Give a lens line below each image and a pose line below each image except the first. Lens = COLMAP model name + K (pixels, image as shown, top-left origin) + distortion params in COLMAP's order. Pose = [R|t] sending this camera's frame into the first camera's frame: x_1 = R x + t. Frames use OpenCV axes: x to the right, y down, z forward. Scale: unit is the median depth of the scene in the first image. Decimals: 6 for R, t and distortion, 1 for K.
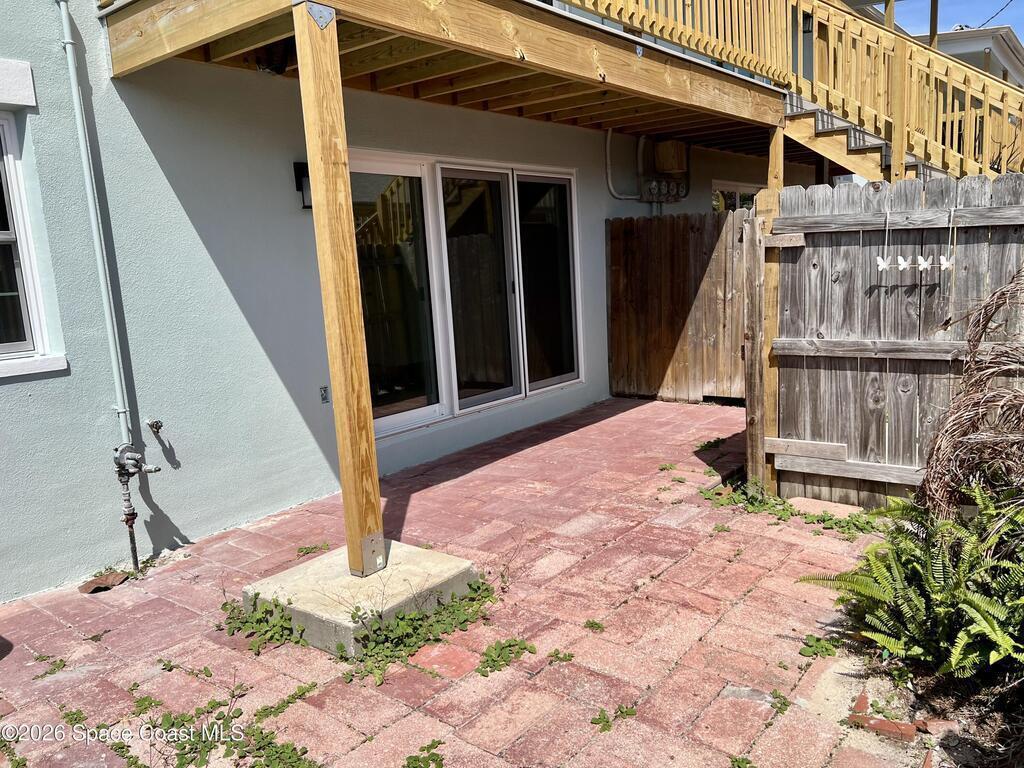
lens RADIAL K [[769.6, 0, 515.8], [0, 769.6, 380.8], [0, 0, 1]] dist [0.061361, -0.075187]
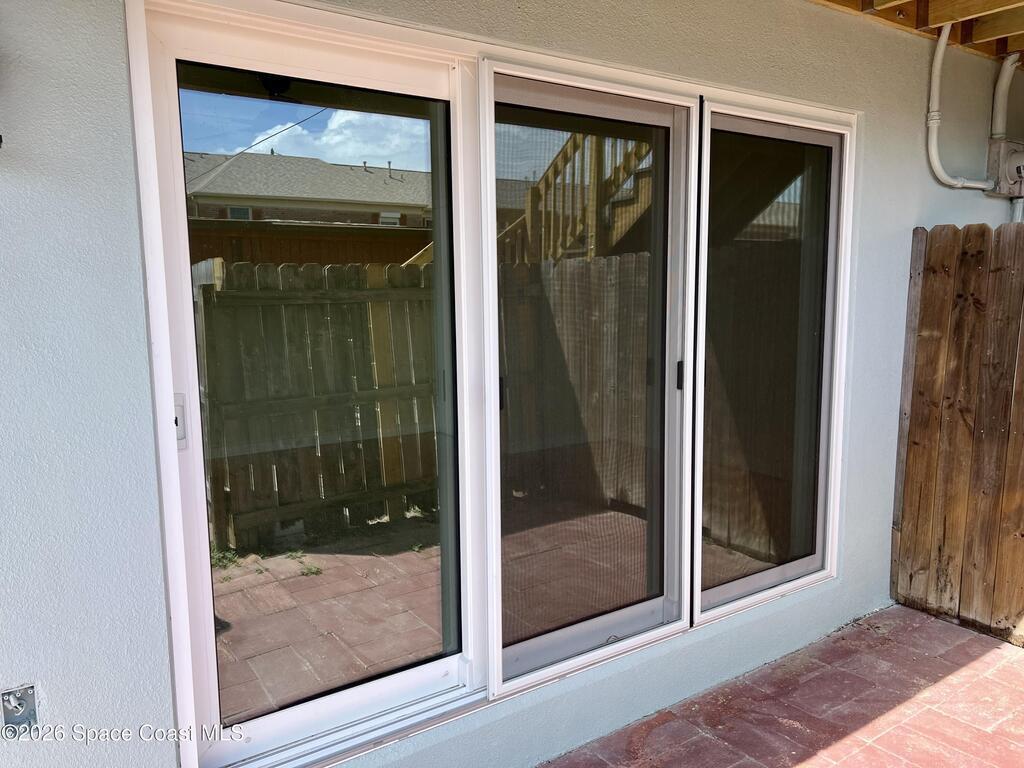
lens RADIAL K [[769.6, 0, 511.3], [0, 769.6, 378.2], [0, 0, 1]] dist [0.061361, -0.075187]
pose [[0.954580, 0.086513, -0.285120, 0.025808], [-0.092417, 0.995694, -0.007293, -0.094143], [0.283261, 0.033312, 0.958464, 0.489834]]
